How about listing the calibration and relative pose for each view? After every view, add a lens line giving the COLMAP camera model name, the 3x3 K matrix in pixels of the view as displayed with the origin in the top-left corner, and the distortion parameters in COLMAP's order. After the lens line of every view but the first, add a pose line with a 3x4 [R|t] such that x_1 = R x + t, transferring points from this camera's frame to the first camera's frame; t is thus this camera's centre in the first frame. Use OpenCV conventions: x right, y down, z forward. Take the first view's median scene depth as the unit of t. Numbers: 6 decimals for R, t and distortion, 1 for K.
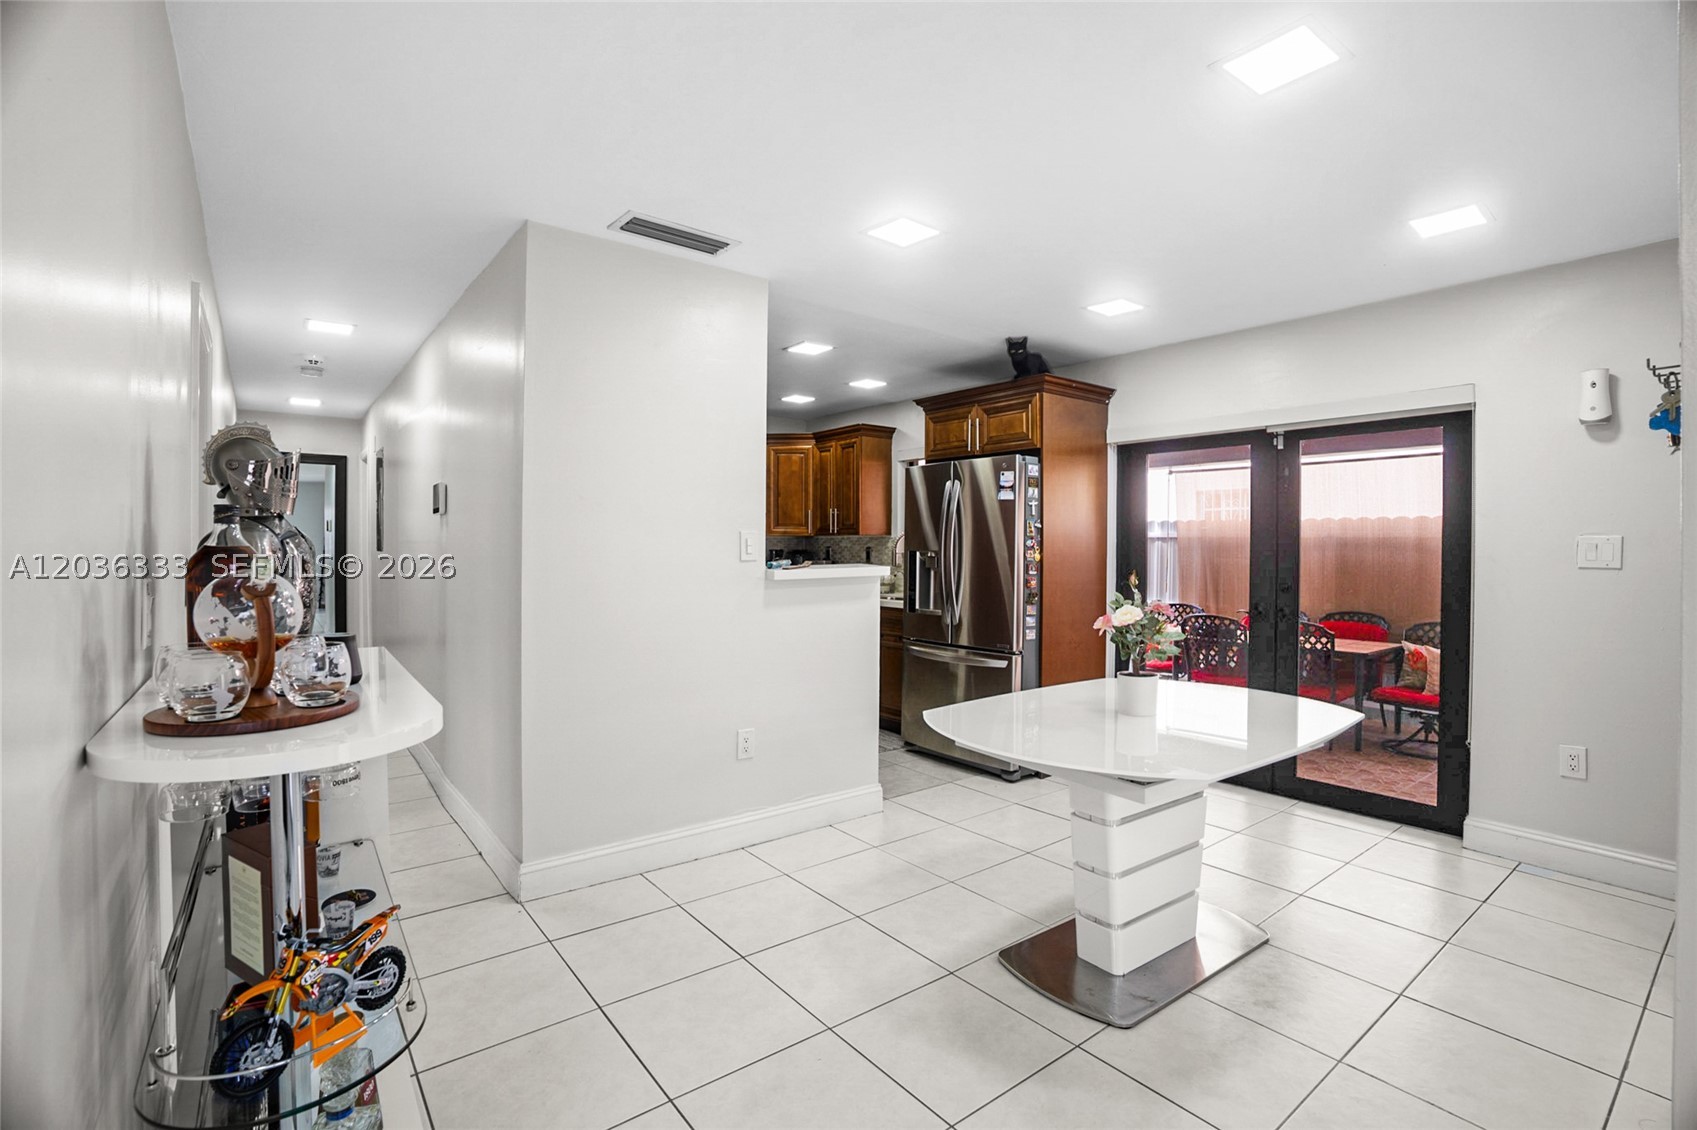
lens RADIAL K [[787.5, 0, 858.2], [0, 787.5, 556.2], [0, 0, 1]] dist [-0.059937, 0.022652]
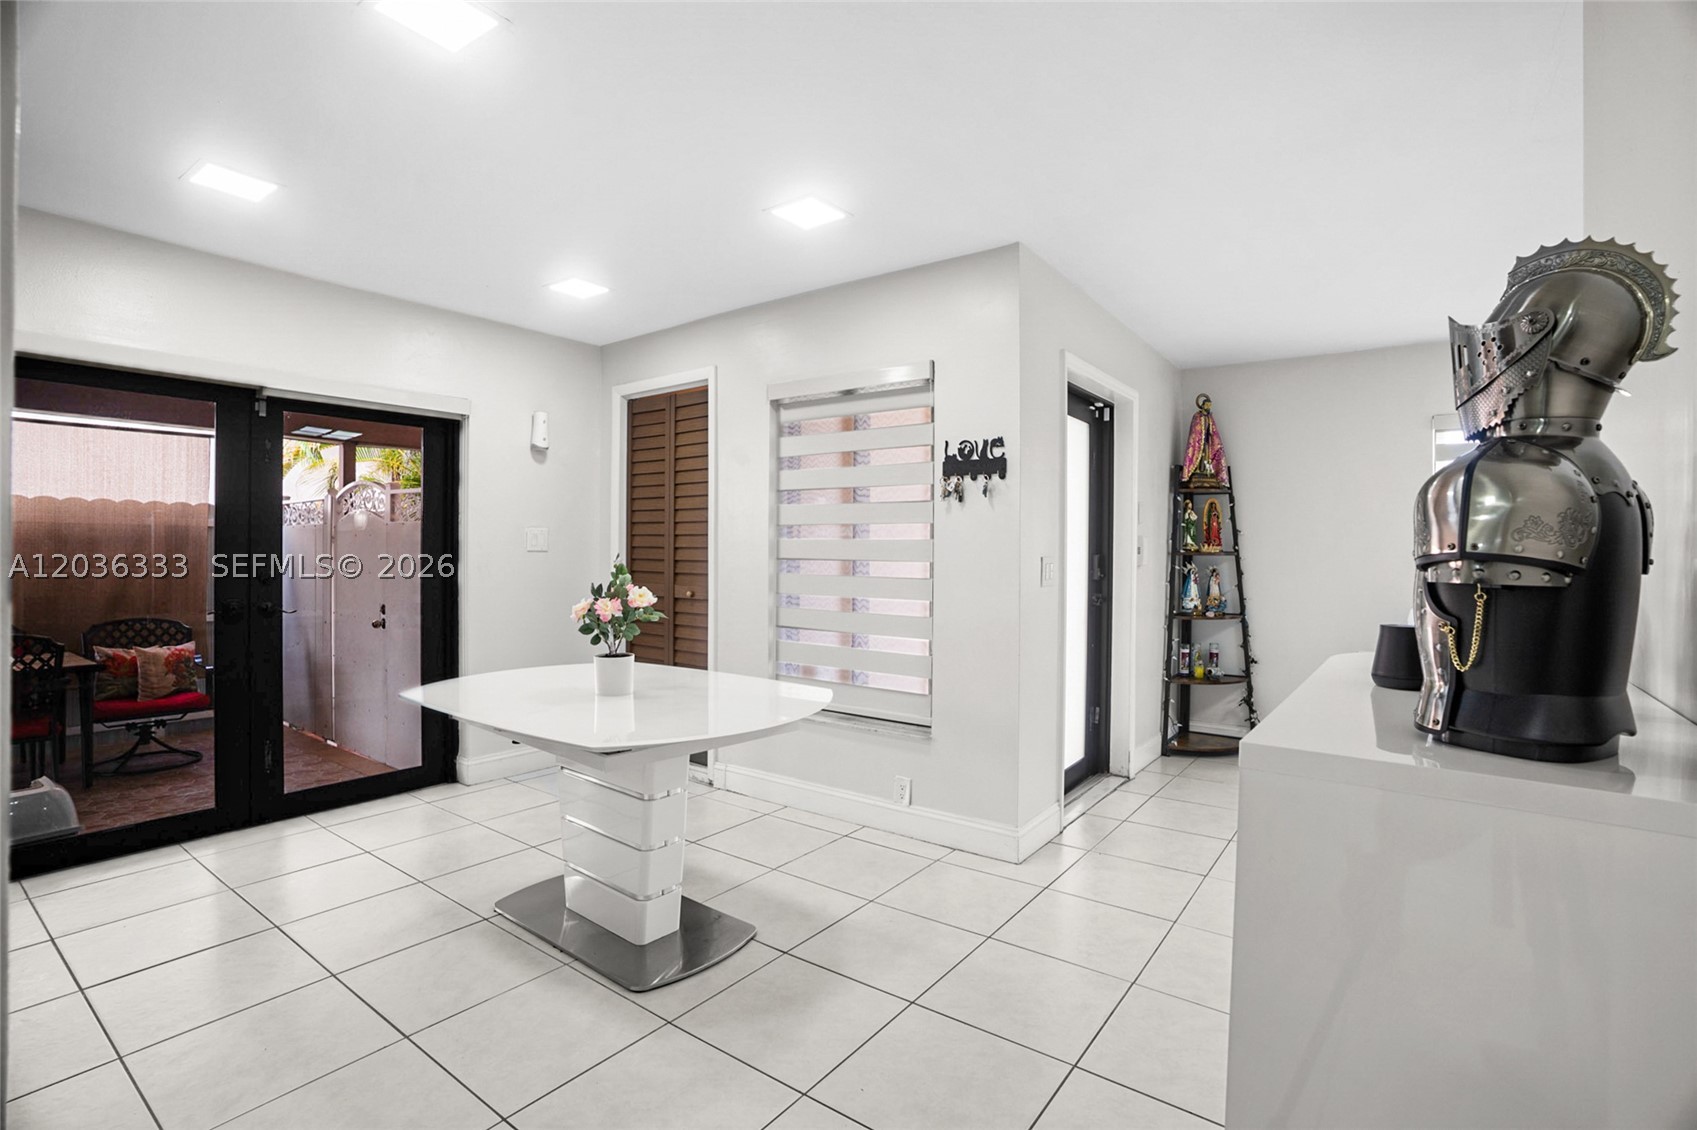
lens RADIAL K [[787.5, 0, 851.1], [0, 787.5, 558.9], [0, 0, 1]] dist [-0.059937, 0.022652]
pose [[-0.264268, -0.016953, 0.964300, -0.350271], [0.003977, 0.999818, 0.018668, 0.003081], [-0.964441, 0.008768, -0.264152, 0.477572]]
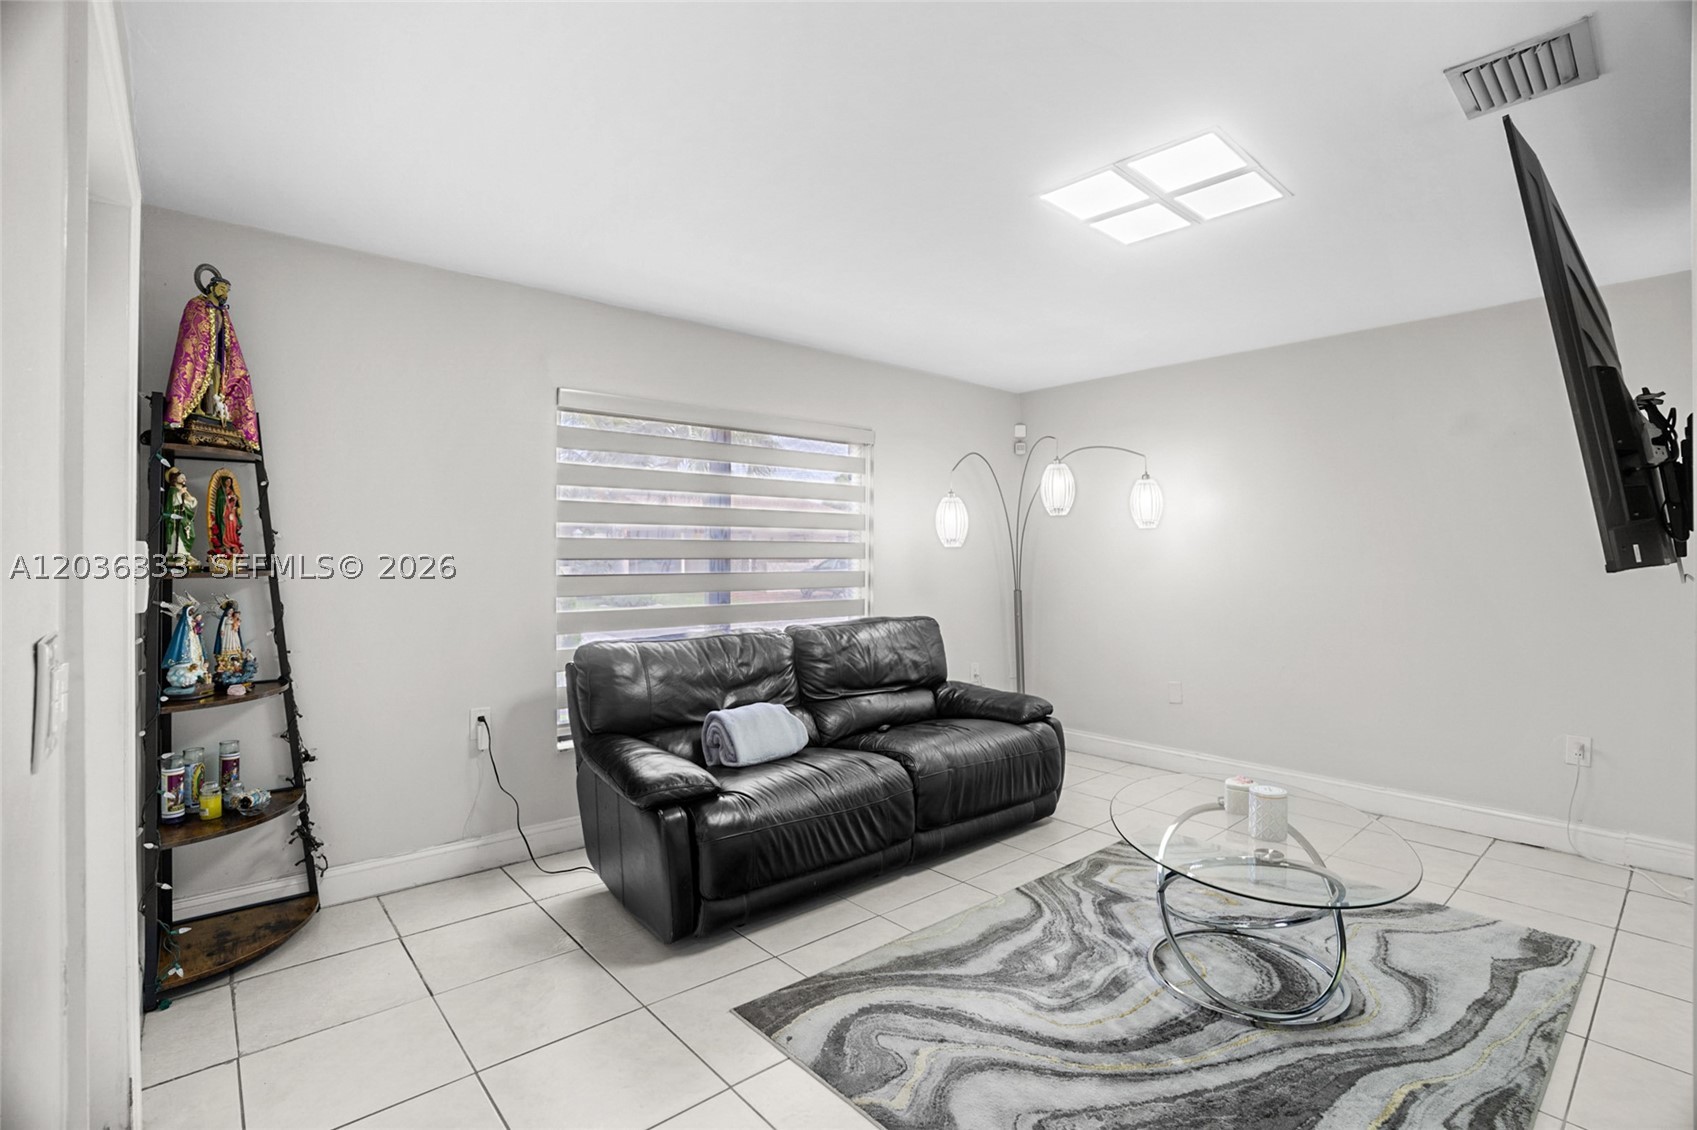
lens RADIAL K [[787.5, 0, 868.5], [0, 787.5, 549.2], [0, 0, 1]] dist [-0.059937, 0.022652]
pose [[-0.997814, -0.007559, -0.065655, 0.085676], [-0.008070, 0.999939, 0.007534, -0.006909], [0.065594, 0.008047, -0.997814, 0.311878]]
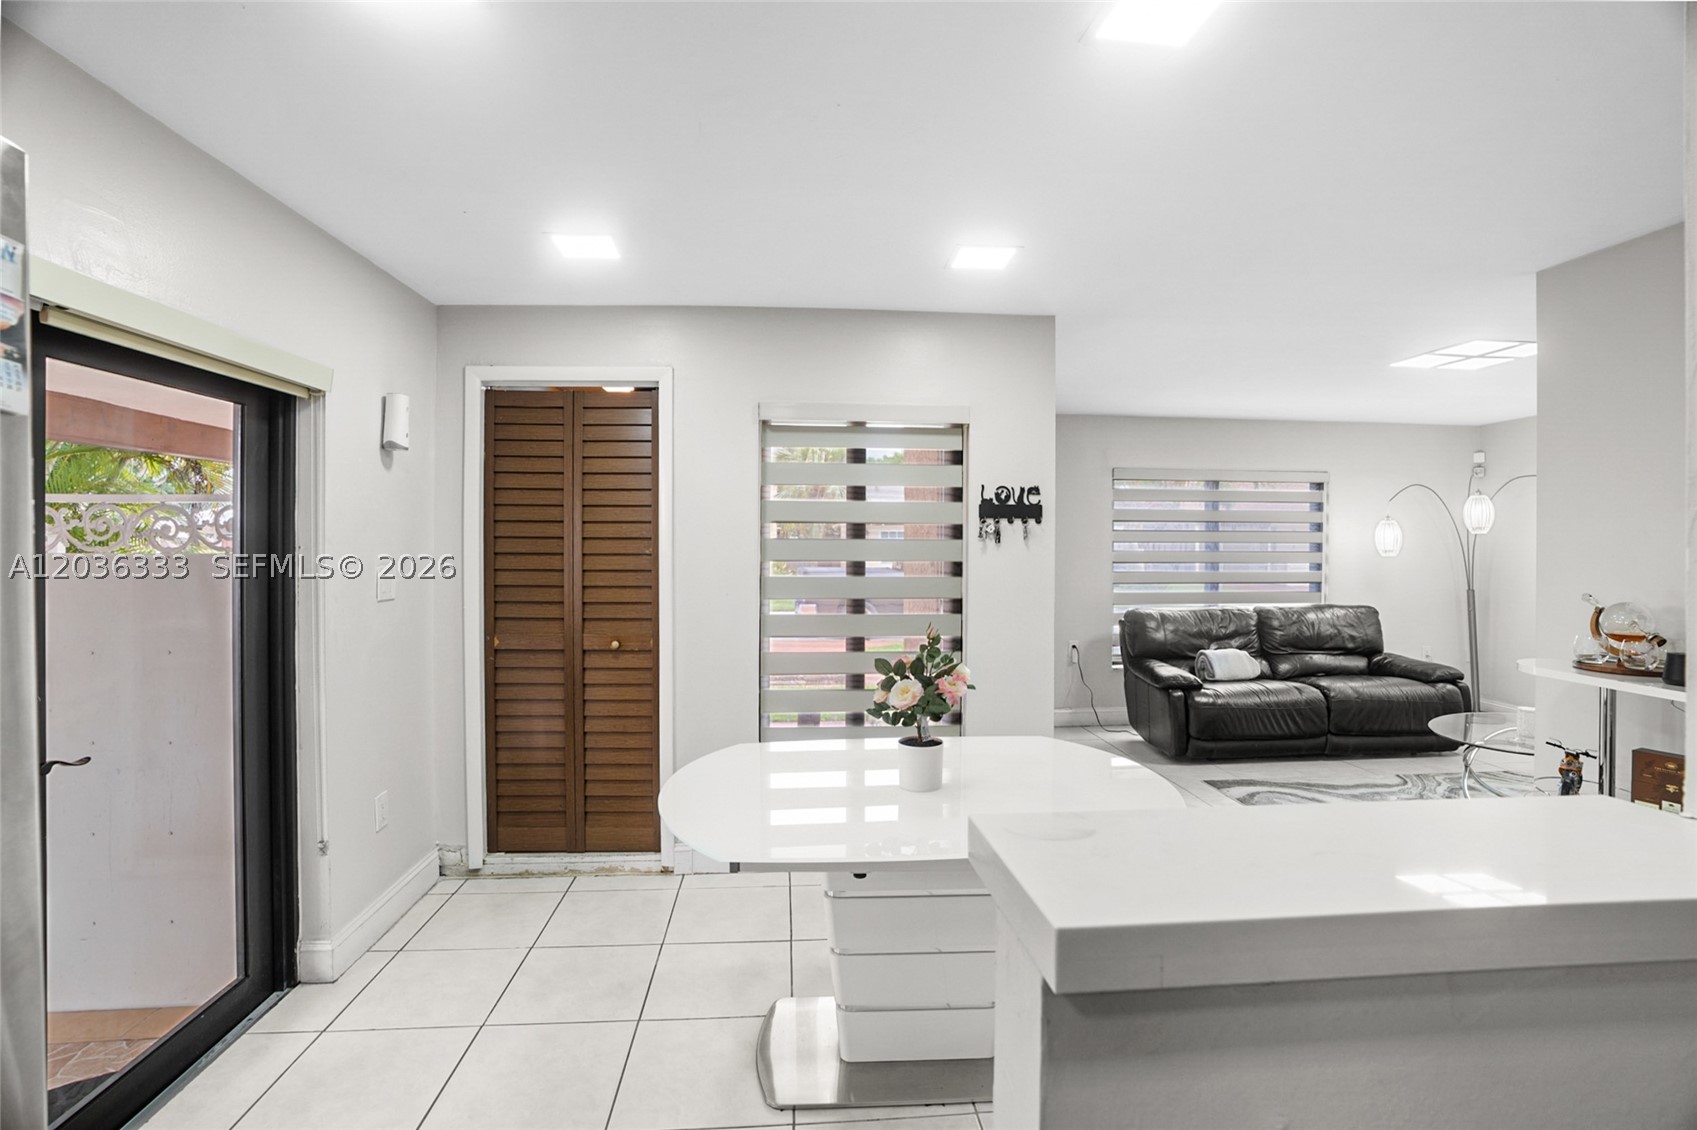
lens RADIAL K [[787.5, 0, 855.2], [0, 787.5, 542.5], [0, 0, 1]] dist [-0.059937, 0.022652]
pose [[-0.831864, -0.007232, 0.554932, -0.034555], [0.000728, 0.999900, 0.014122, -0.041130], [-0.554979, 0.012152, -0.831776, 0.868779]]
